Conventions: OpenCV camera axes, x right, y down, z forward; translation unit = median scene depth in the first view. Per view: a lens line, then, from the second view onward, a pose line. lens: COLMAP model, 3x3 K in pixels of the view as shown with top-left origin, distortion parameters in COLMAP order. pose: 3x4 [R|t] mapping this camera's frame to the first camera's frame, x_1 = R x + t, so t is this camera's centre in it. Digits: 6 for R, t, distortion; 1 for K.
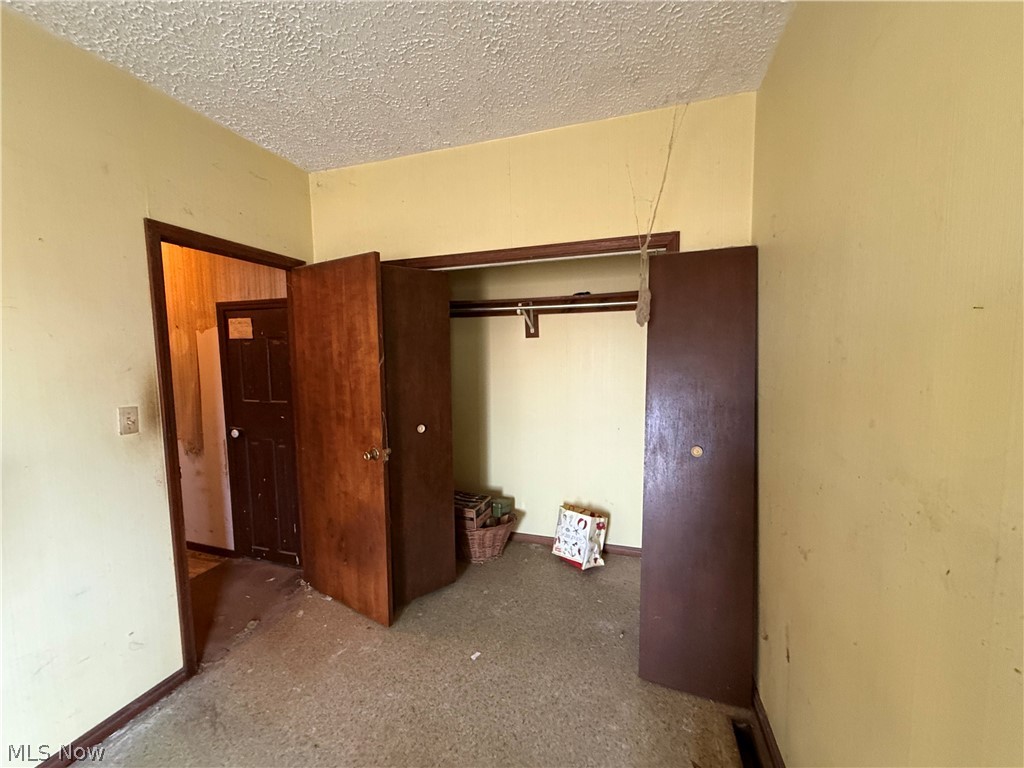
lens RADIAL K [[405.8, 0, 512.8], [0, 405.8, 385.3], [0, 0, 1]] dist [-0.000749, 0.000330]
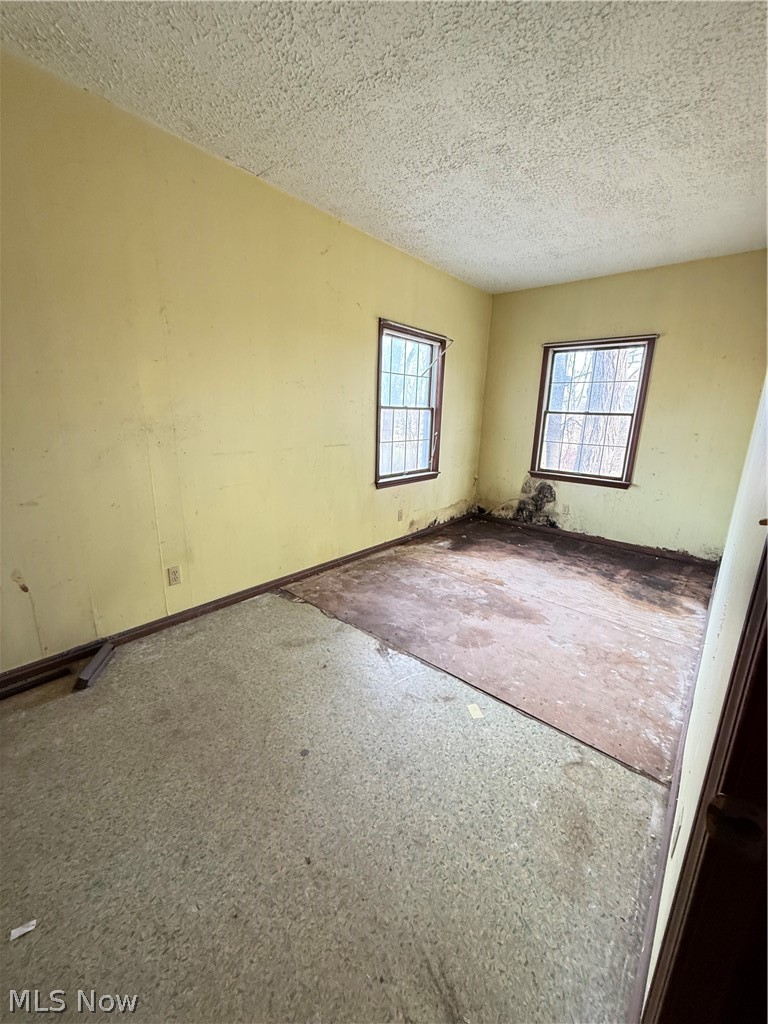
lens RADIAL K [[405.8, 0, 386.4], [0, 405.8, 513.6], [0, 0, 1]] dist [-0.000749, 0.000330]
pose [[-0.917438, -0.111008, 0.382080, -0.835253], [0.013953, 0.950724, 0.309723, -0.000256], [-0.397635, 0.289483, -0.870681, 1.404224]]
